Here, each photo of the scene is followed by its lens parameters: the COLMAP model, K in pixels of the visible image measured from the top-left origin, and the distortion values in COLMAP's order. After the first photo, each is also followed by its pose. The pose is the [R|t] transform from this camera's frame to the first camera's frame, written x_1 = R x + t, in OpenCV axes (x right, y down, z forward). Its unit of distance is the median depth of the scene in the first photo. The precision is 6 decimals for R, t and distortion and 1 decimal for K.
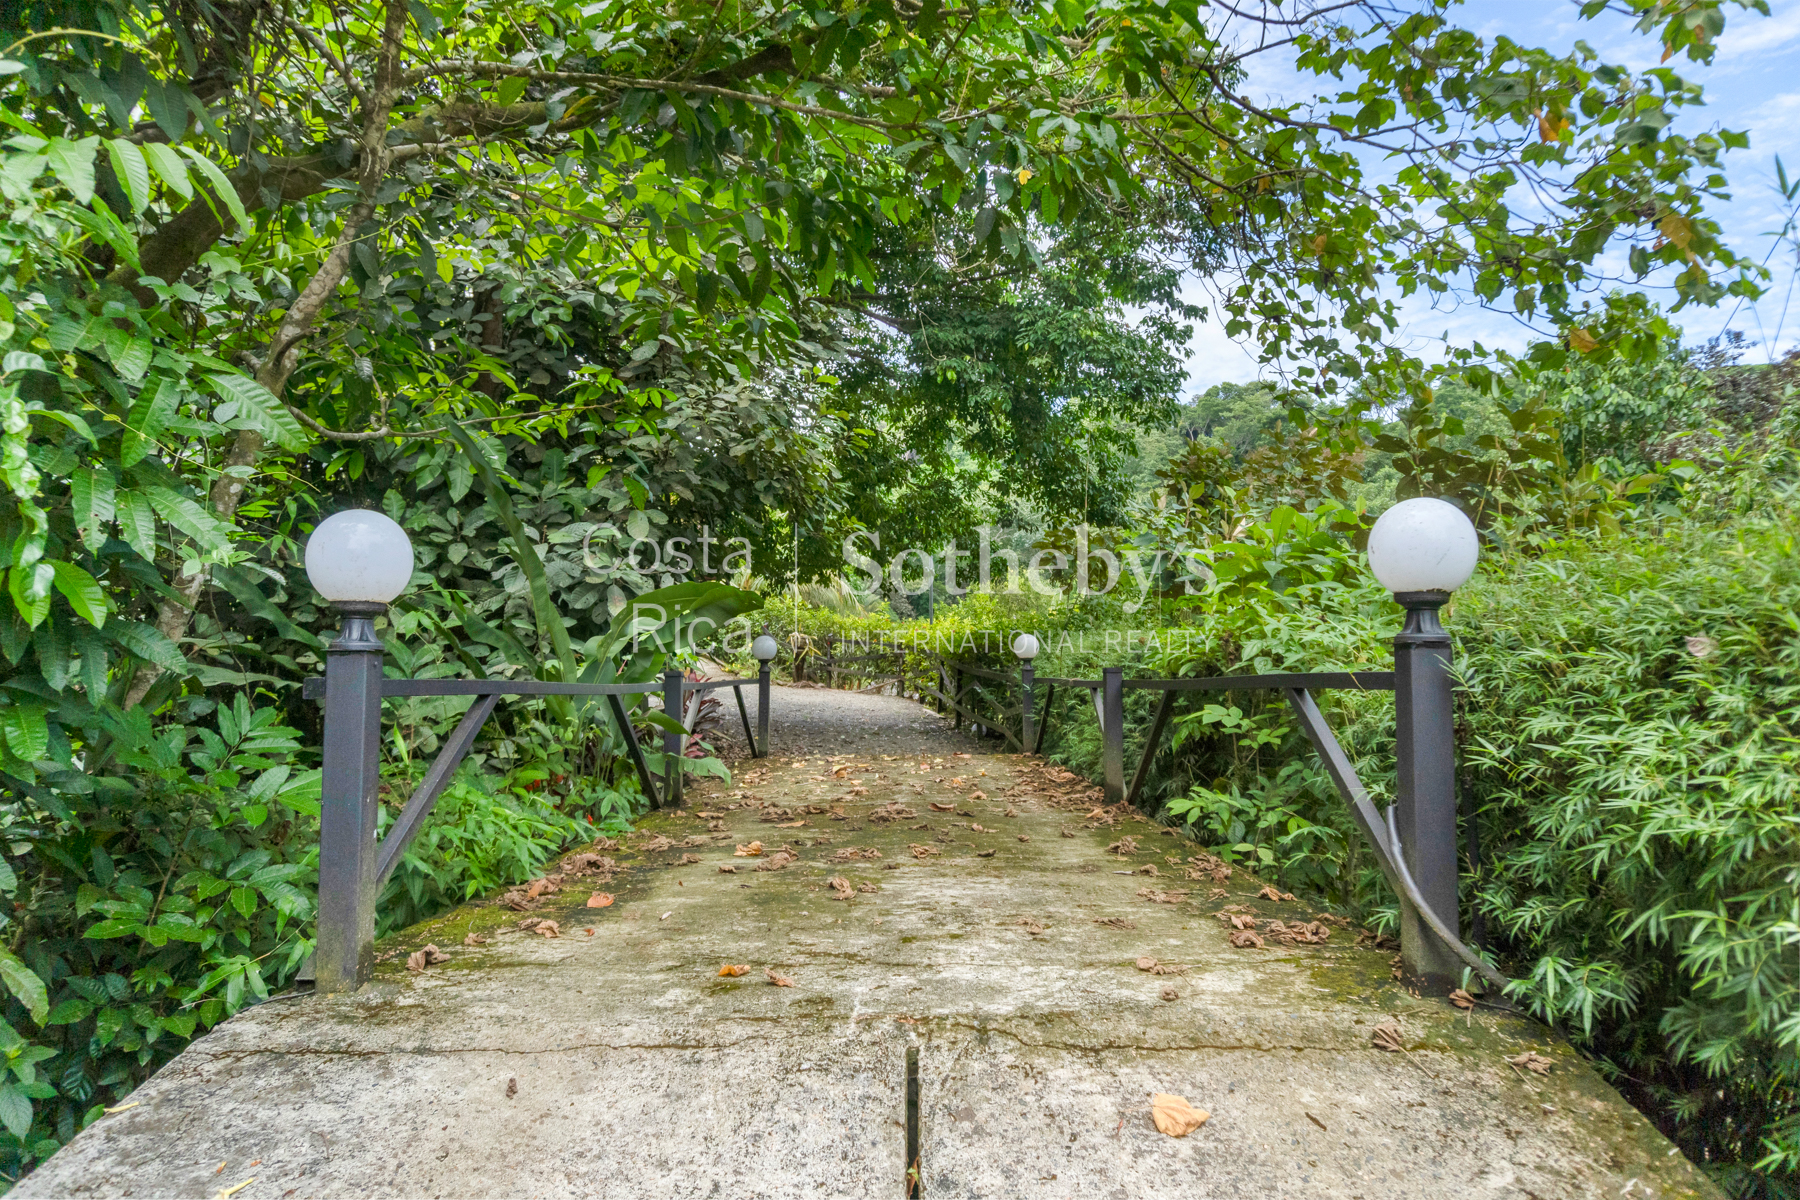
lens RADIAL K [[1216.6, 0, 900.0], [0, 1216.6, 600.0], [0, 0, 1]] dist [0.001105, -0.000256]
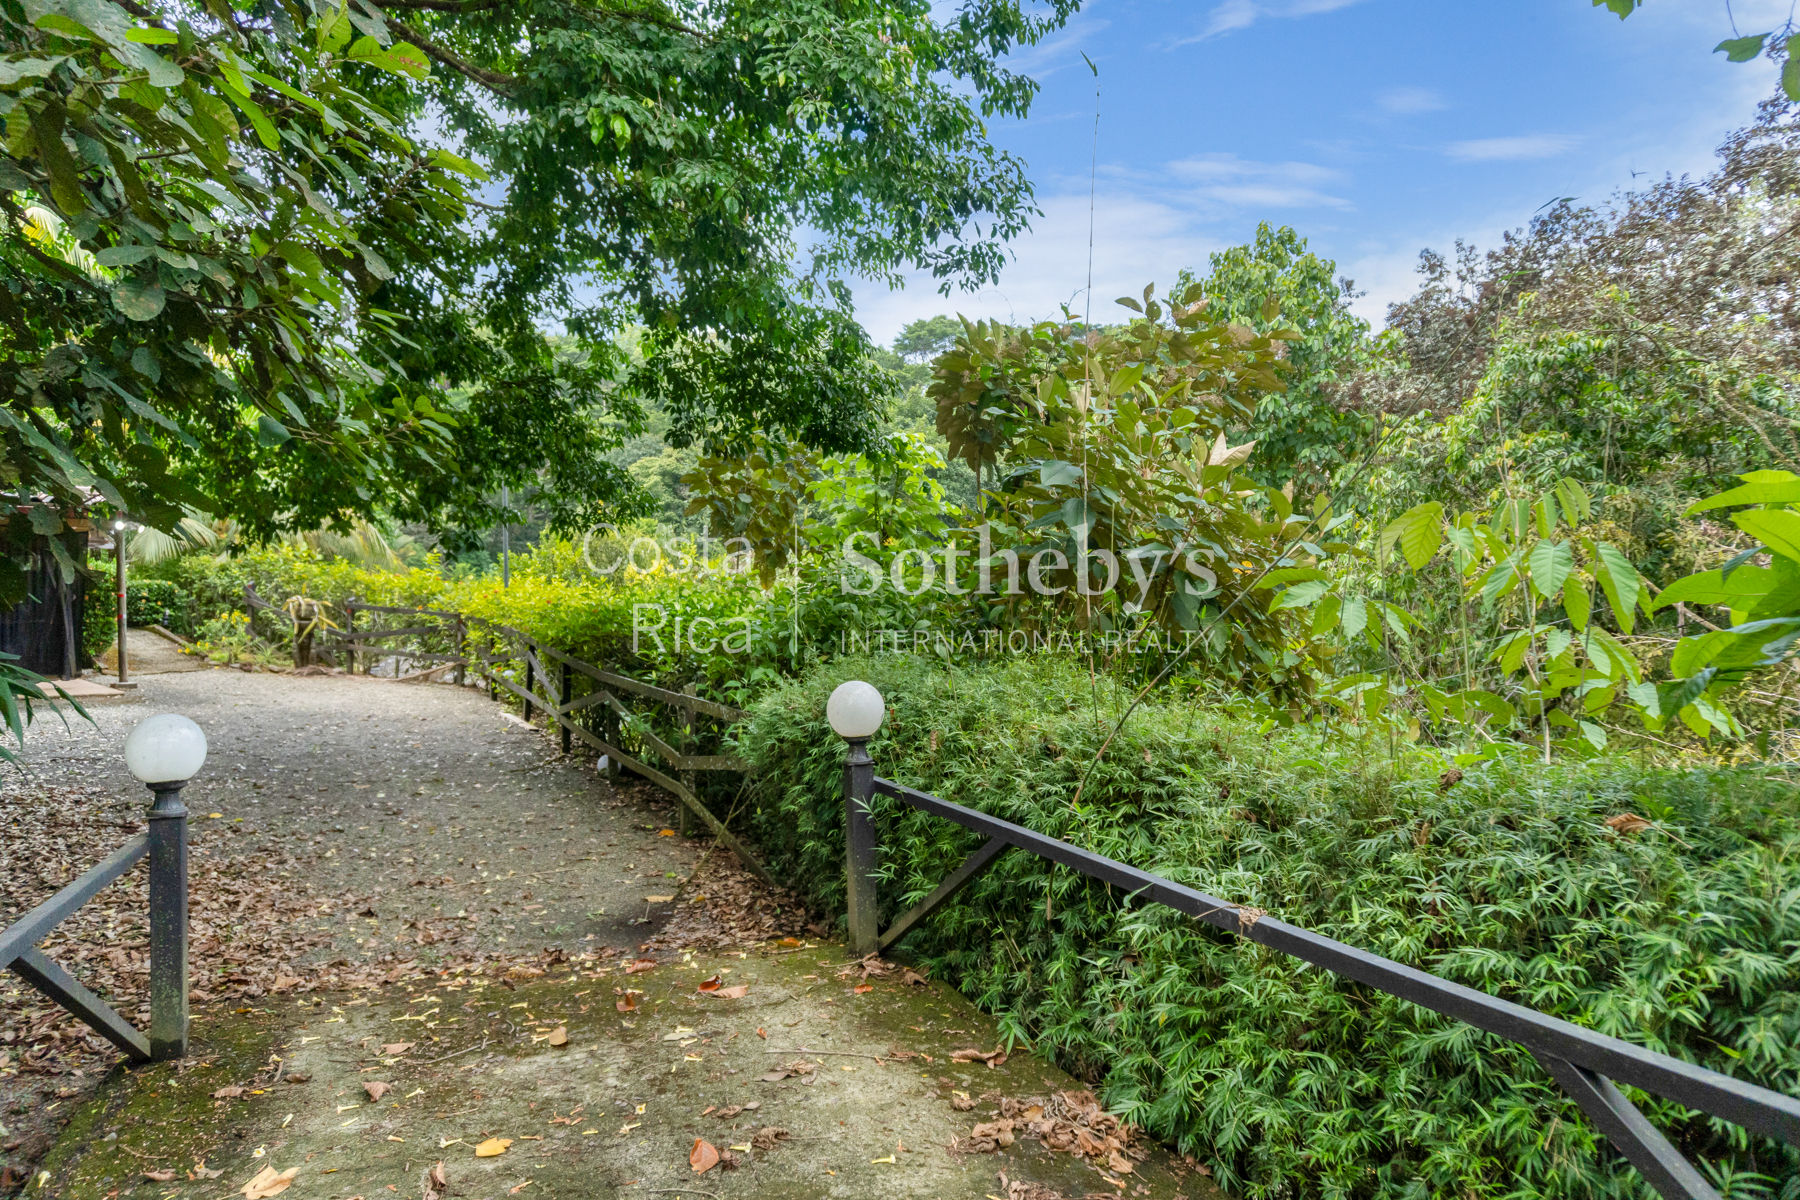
lens RADIAL K [[1216.6, 0, 900.0], [0, 1216.6, 600.0], [0, 0, 1]] dist [0.001105, -0.000256]
pose [[0.932699, -0.012489, 0.360440, -0.018563], [-0.006087, 0.998713, 0.050356, -0.011044], [-0.360605, -0.049161, 0.931422, 0.280919]]
